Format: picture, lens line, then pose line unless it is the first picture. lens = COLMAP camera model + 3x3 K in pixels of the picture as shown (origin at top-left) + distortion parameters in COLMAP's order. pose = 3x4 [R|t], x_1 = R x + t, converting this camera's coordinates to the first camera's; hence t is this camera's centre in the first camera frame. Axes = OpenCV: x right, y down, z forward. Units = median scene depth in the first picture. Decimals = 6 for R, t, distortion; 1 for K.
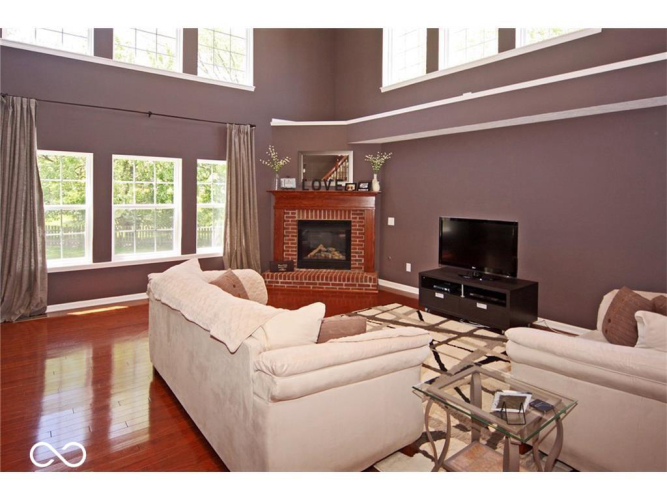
lens RADIAL K [[394.0, 0, 333.5], [0, 394.0, 250.0], [0, 0, 1]] dist [0.000599, 0.002176]
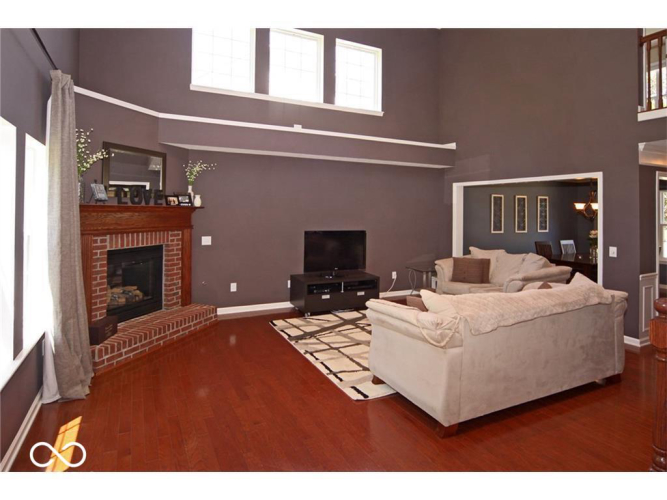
lens RADIAL K [[394.0, 0, 333.5], [0, 394.0, 250.0], [0, 0, 1]] dist [0.000599, 0.002176]
pose [[0.209444, -0.102154, 0.972470, -0.646599], [0.124812, 0.989186, 0.077029, -0.083698], [-0.969822, 0.105243, 0.219929, 0.530856]]
